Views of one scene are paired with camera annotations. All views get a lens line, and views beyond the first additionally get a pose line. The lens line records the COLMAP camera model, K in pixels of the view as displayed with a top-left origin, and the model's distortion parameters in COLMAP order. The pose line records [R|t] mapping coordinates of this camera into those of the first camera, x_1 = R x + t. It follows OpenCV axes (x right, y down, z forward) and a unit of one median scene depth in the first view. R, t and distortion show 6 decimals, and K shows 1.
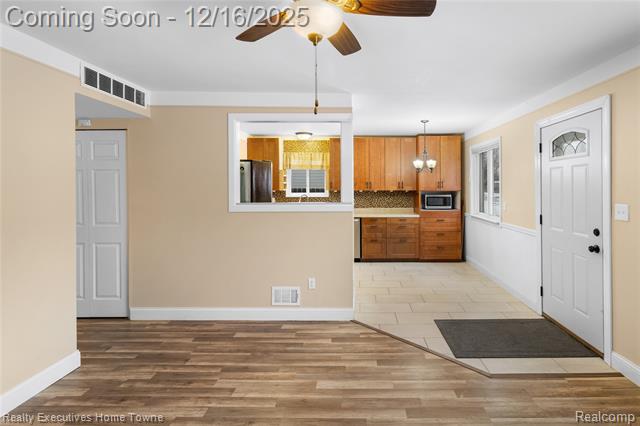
lens RADIAL K [[322.3, 0, 357.2], [0, 322.3, 185.7], [0, 0, 1]] dist [-0.001212, -0.001080]
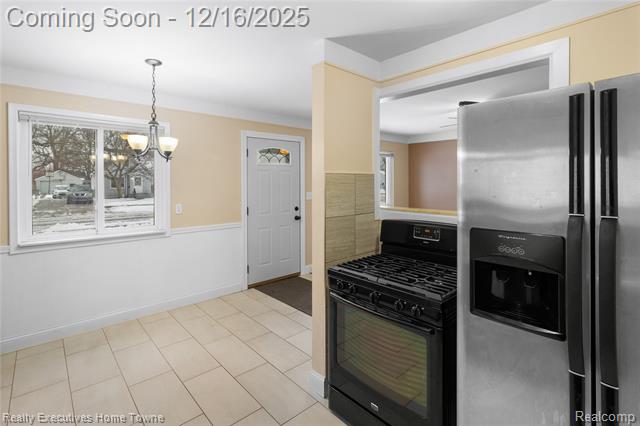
lens RADIAL K [[308.9, 0, 319.6], [0, 308.9, 183.3], [0, 0, 1]] dist [0.003133, -0.001353]
pose [[-0.674990, -0.004200, 0.737815, -0.512393], [0.000973, 0.999978, 0.006583, -0.009239], [-0.737826, 0.005161, -0.674971, 1.666584]]
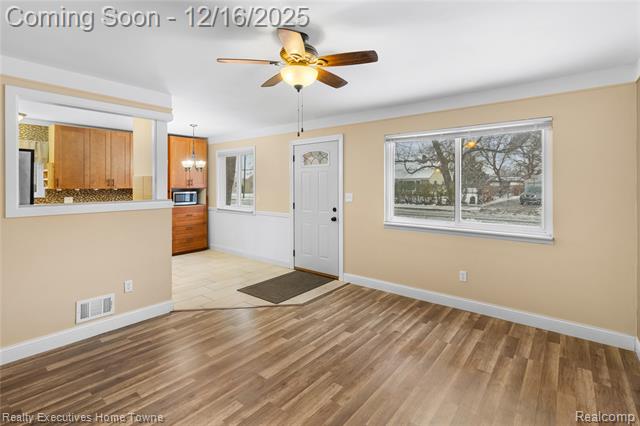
lens RADIAL K [[308.9, 0, 313.2], [0, 308.9, 184.6], [0, 0, 1]] dist [0.003133, -0.001353]
pose [[0.641075, -0.001287, 0.767477, -0.509883], [-0.000561, 0.999998, 0.002145, 0.002271], [-0.767478, -0.001805, 0.641073, -0.001443]]
